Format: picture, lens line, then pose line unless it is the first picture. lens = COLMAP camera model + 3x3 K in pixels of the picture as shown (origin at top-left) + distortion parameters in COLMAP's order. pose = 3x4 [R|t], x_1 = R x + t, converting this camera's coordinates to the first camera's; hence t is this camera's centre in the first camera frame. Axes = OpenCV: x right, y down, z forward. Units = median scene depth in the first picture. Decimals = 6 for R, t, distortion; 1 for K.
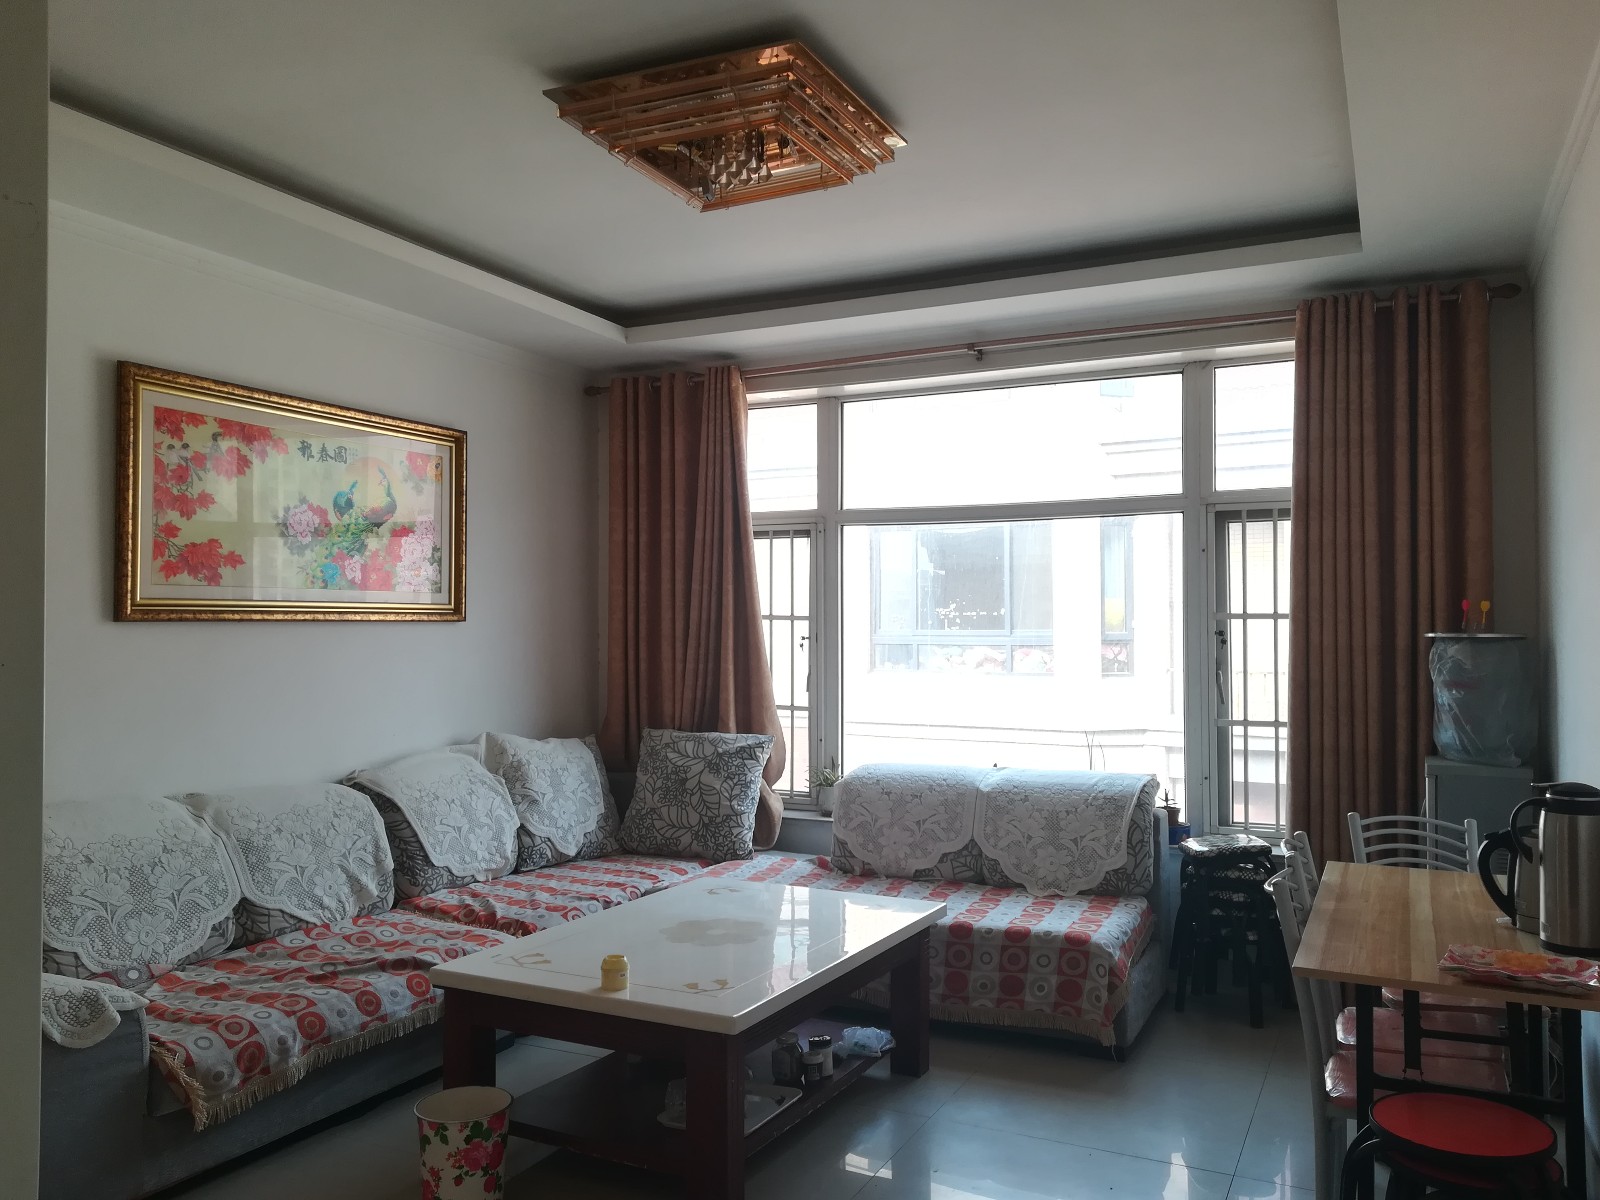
lens RADIAL K [[1244.6, 0, 804.8], [0, 1244.6, 604.8], [0, 0, 1]] dist [0.000184, -0.008109]
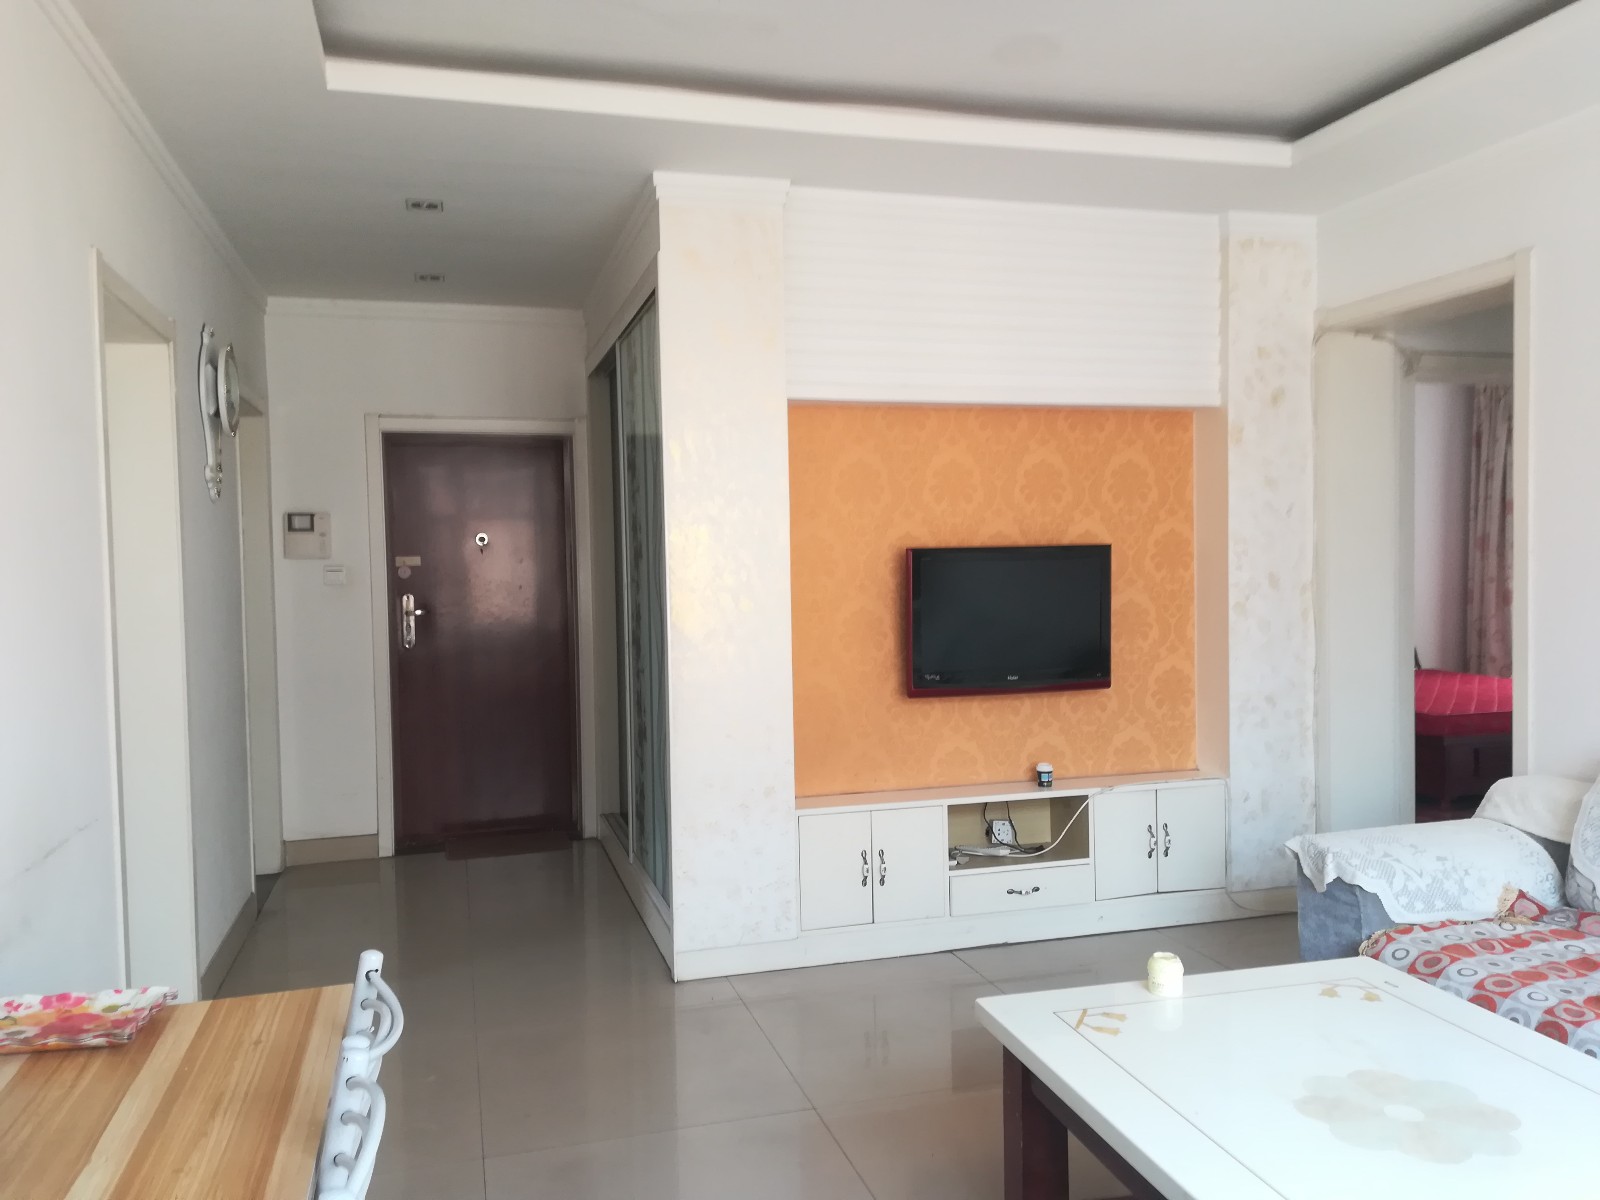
lens RADIAL K [[1244.6, 0, 811.3], [0, 1244.6, 599.8], [0, 0, 1]] dist [0.000184, -0.008109]
pose [[-0.735581, 0.049119, -0.675654, 0.530871], [0.037472, 0.998791, 0.031815, 0.003759], [0.676399, -0.001916, -0.736532, 1.326347]]
